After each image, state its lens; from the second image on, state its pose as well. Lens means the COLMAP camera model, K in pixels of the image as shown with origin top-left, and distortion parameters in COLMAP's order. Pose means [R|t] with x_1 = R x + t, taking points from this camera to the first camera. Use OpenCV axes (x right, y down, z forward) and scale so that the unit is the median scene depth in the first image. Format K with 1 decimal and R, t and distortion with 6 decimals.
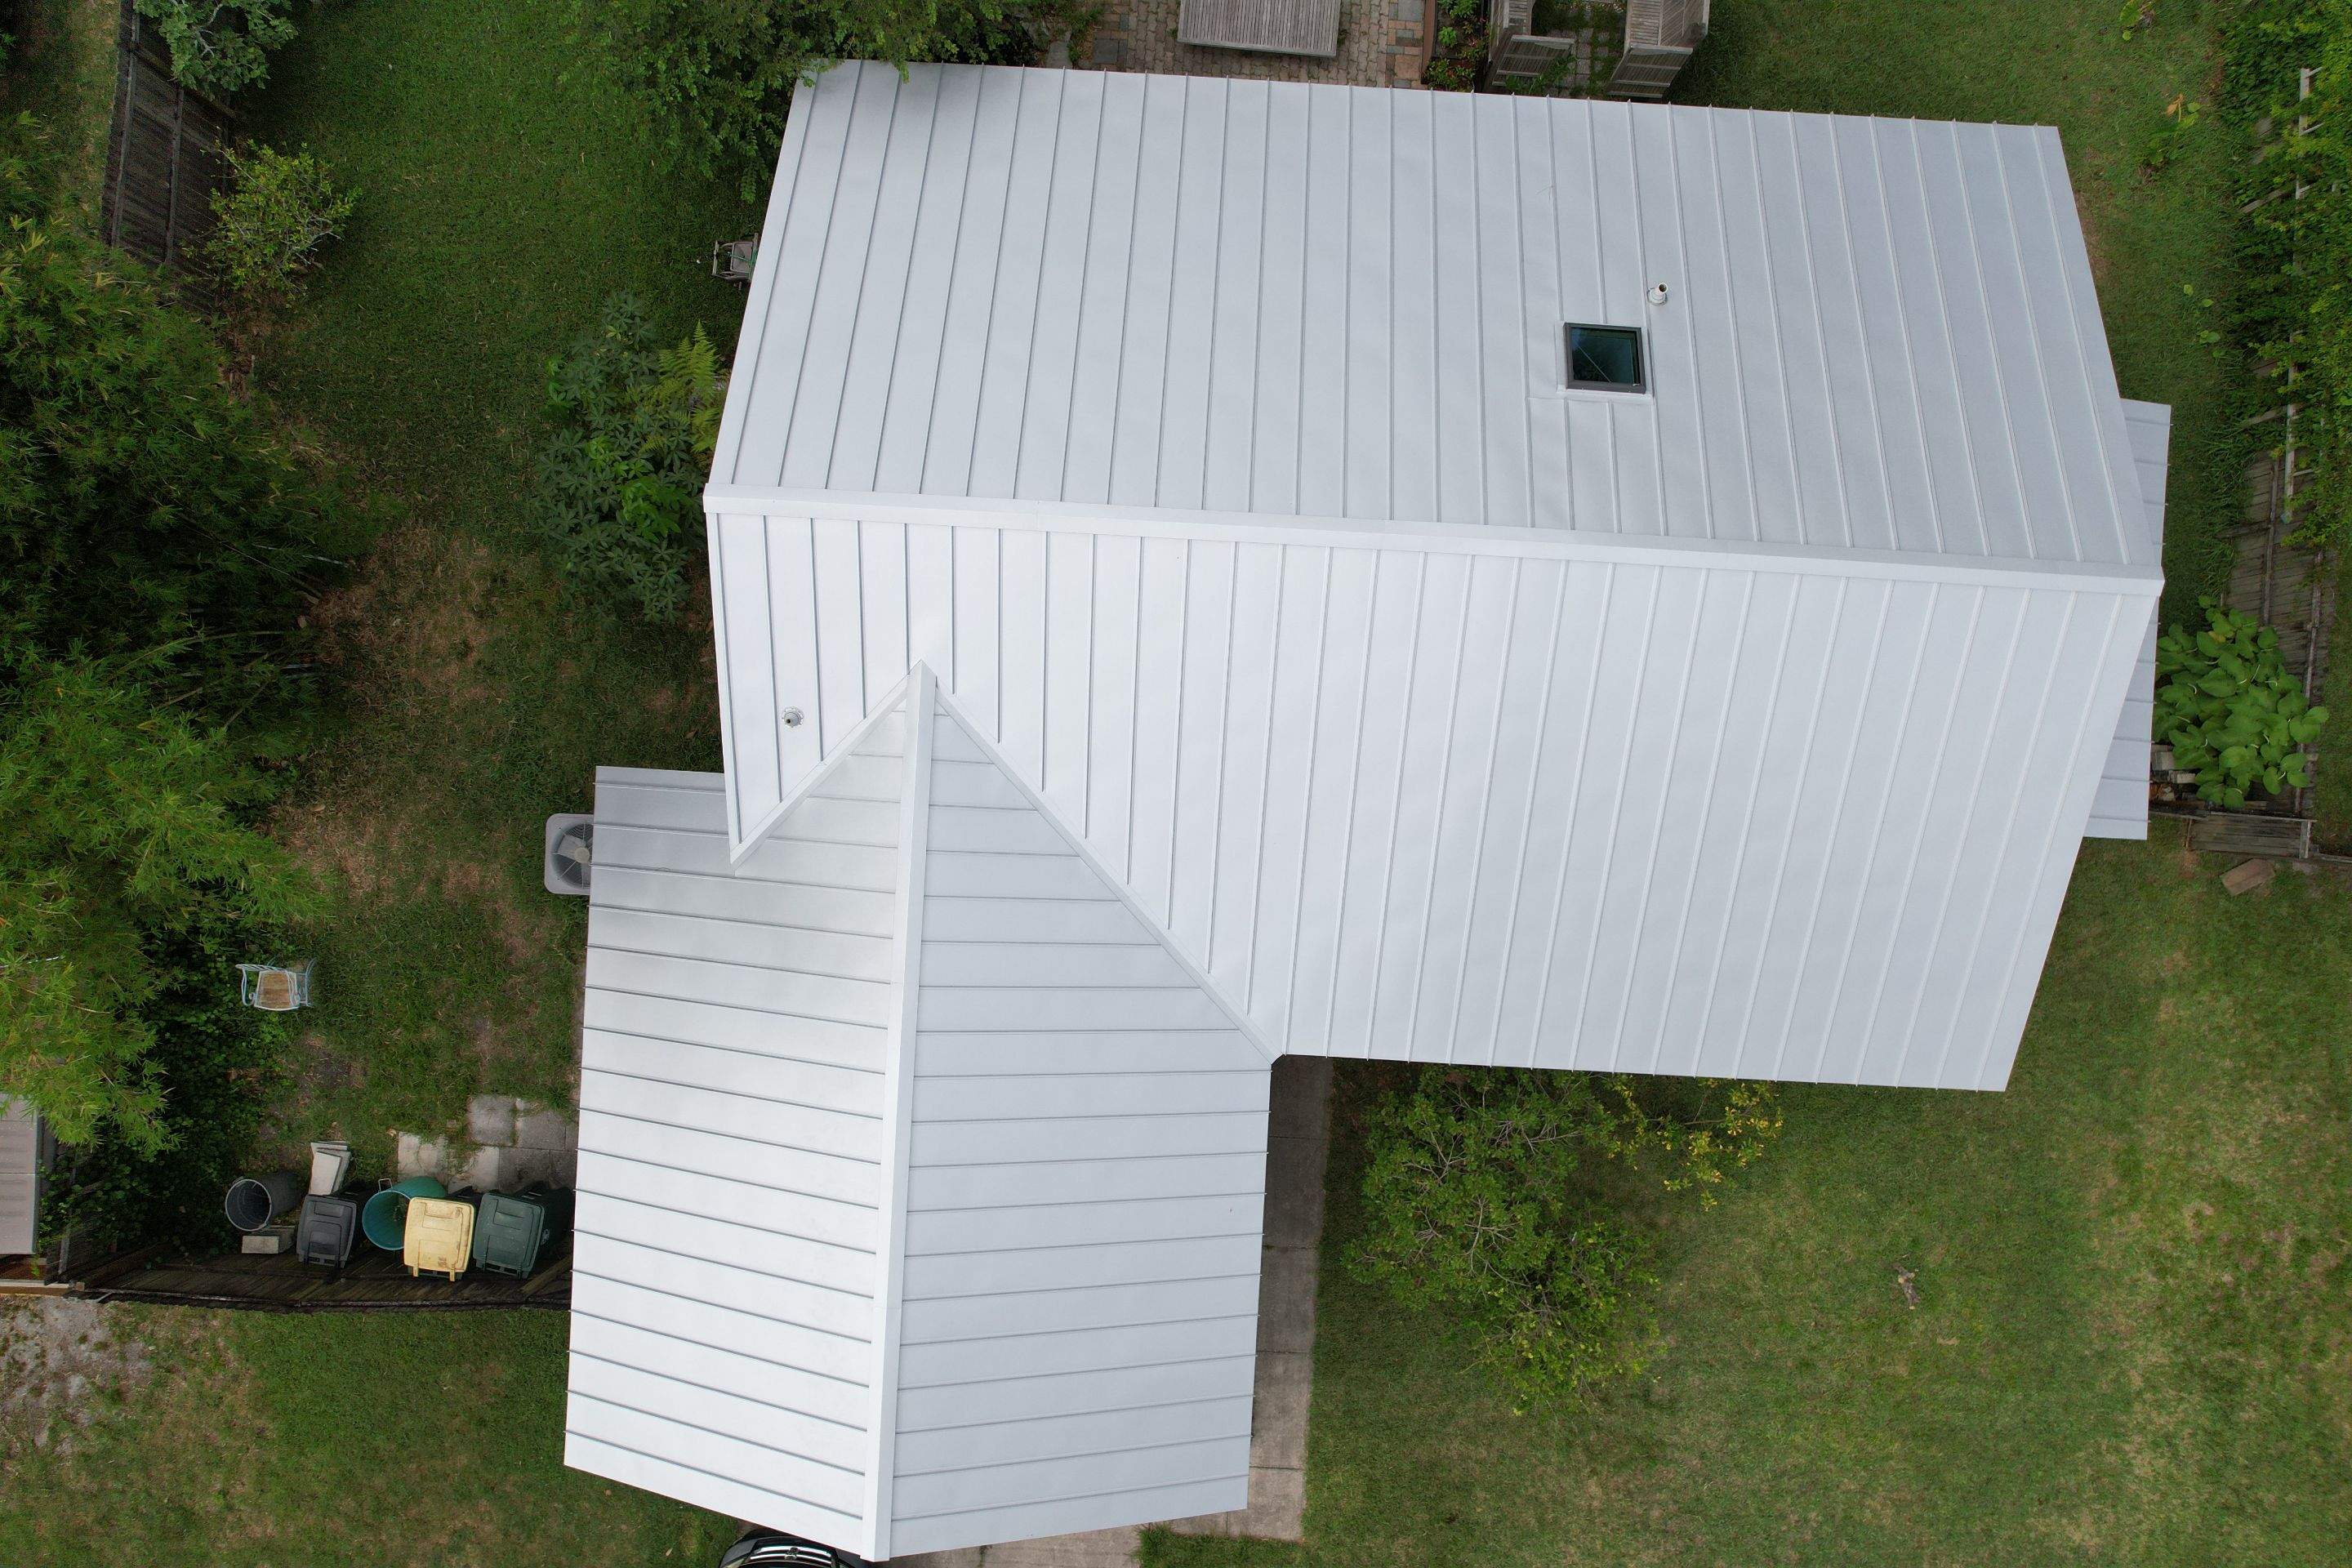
lens RADIAL K [[1505.3, 0, 1176.0], [0, 1505.3, 784.0], [0, 0, 1]] dist [-0.080829, 0.067617]
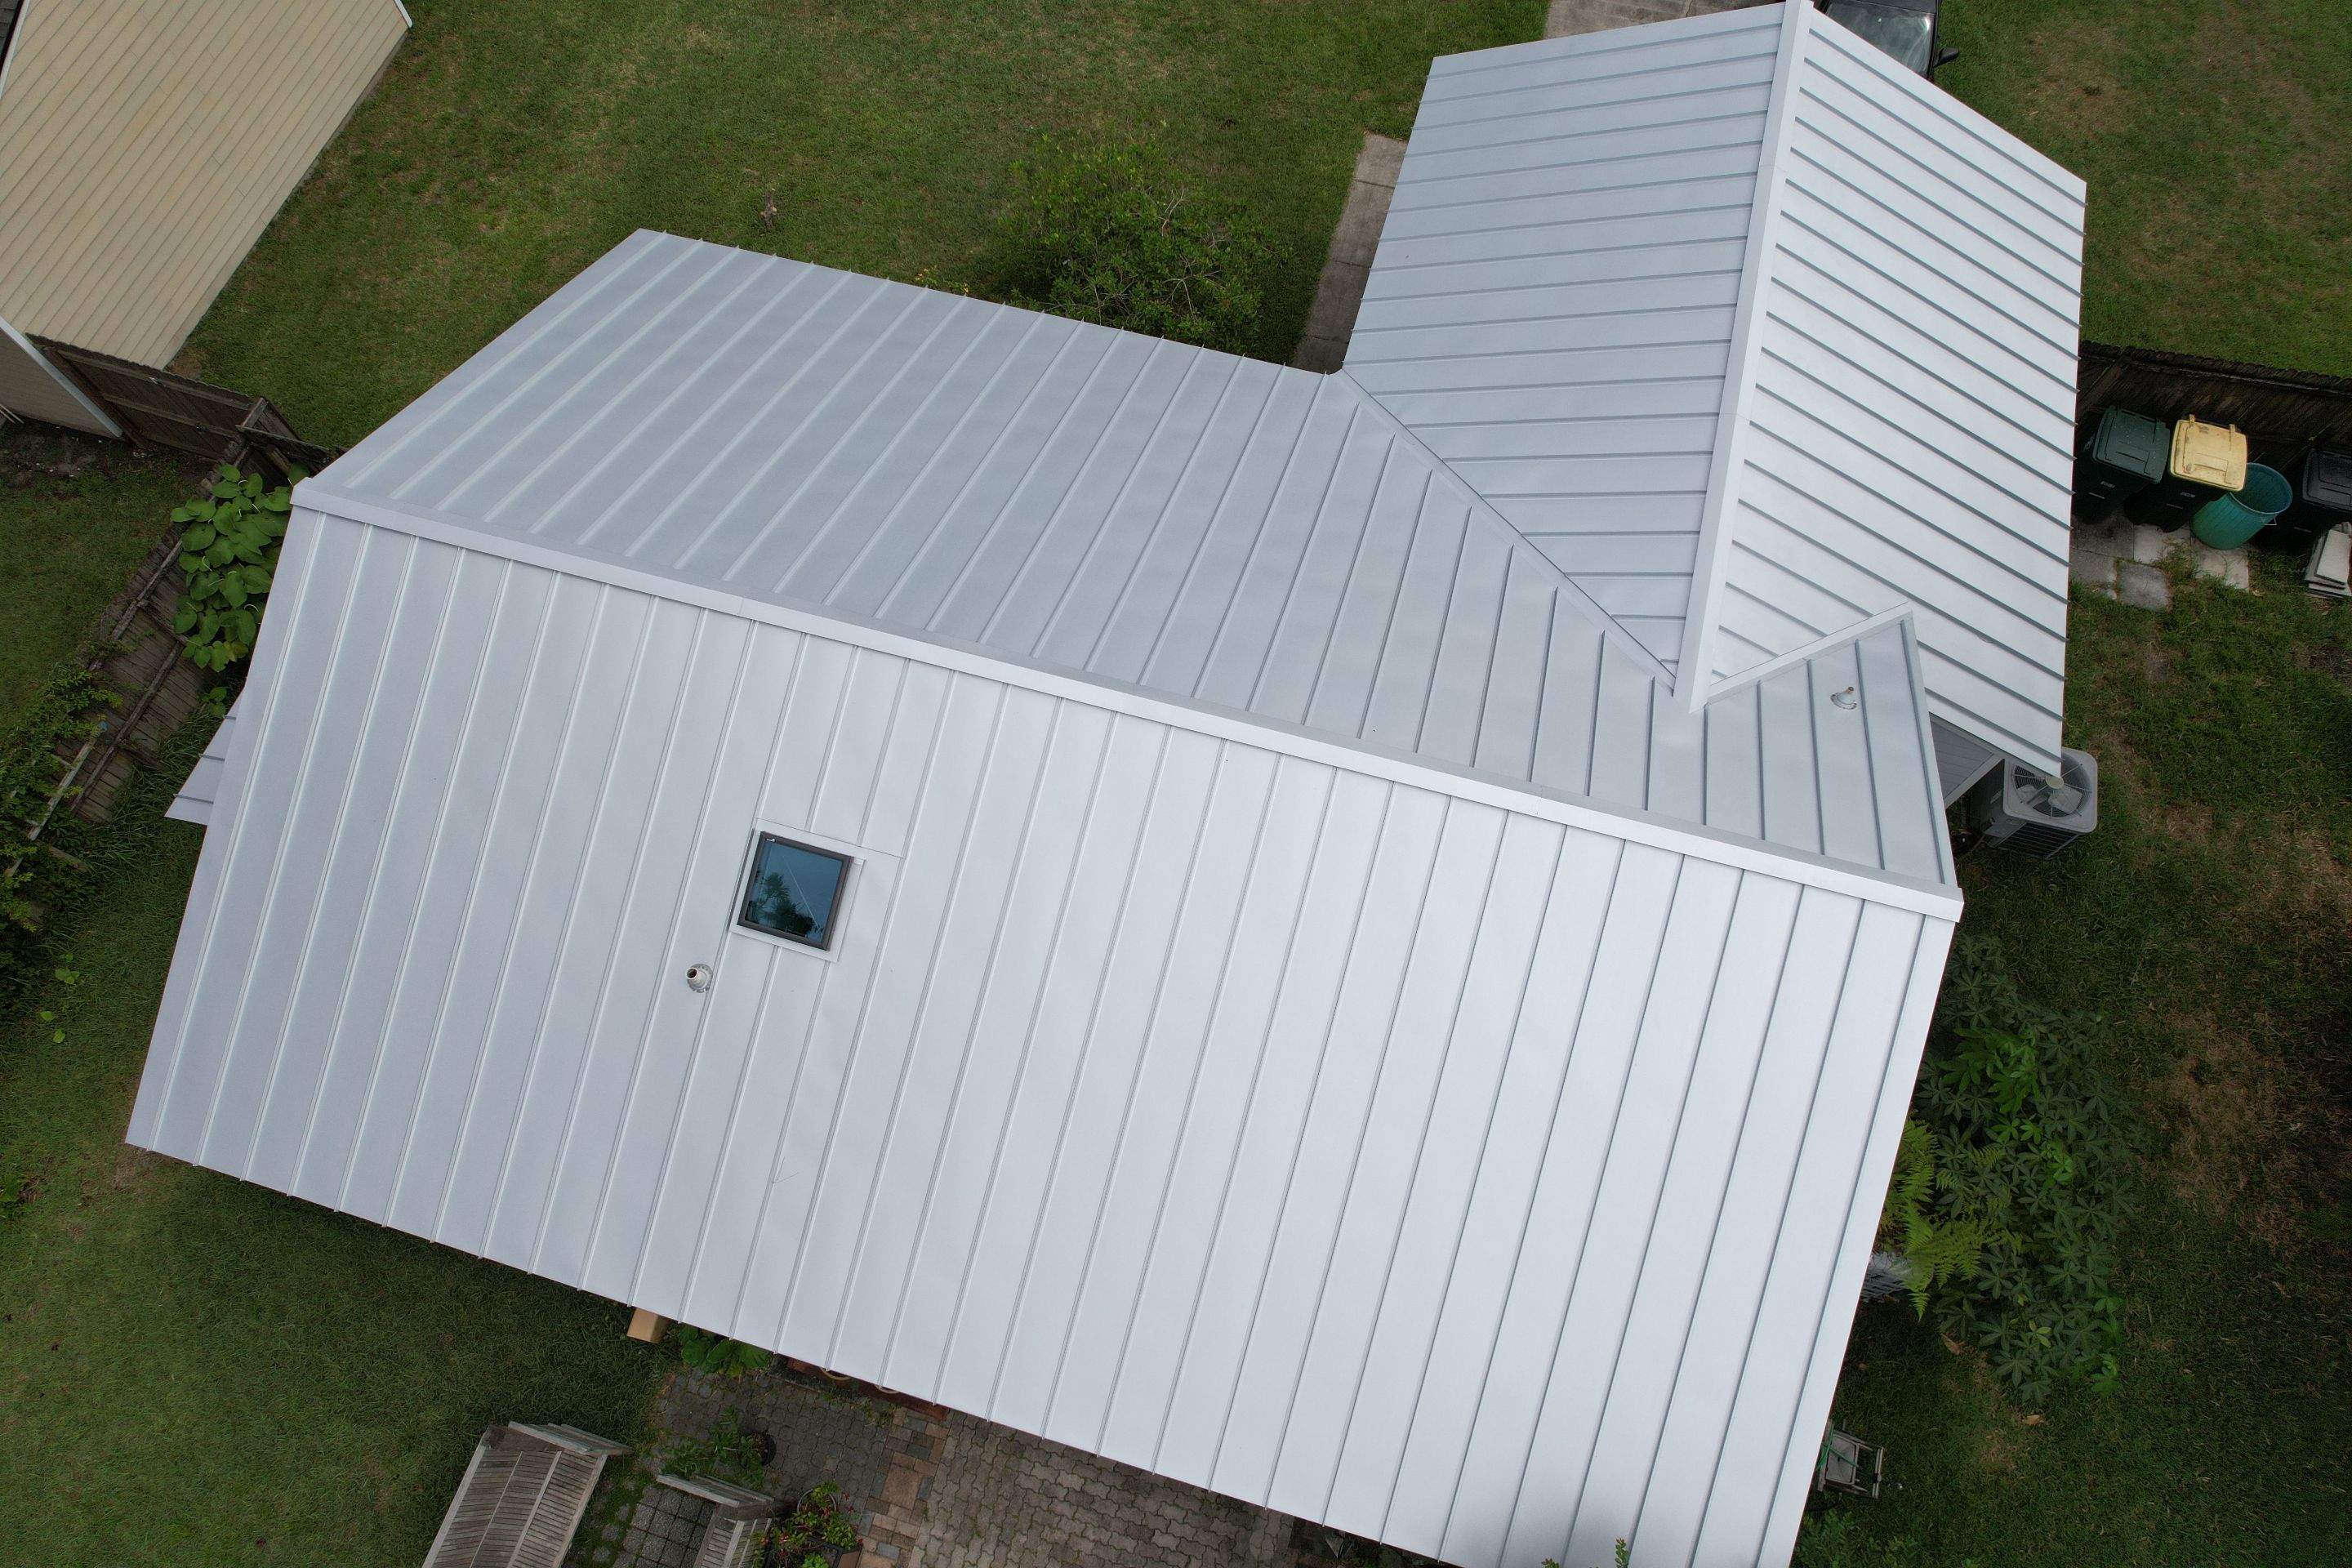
lens RADIAL K [[1503.2, 0, 1176.0], [0, 1503.2, 784.0], [0, 0, 1]] dist [-0.086296, 0.080241]
pose [[-0.975022, -0.193856, 0.108405, 0.009885], [0.221195, -0.891699, 0.394900, -0.395469], [0.020111, 0.409015, 0.912306, 0.194276]]
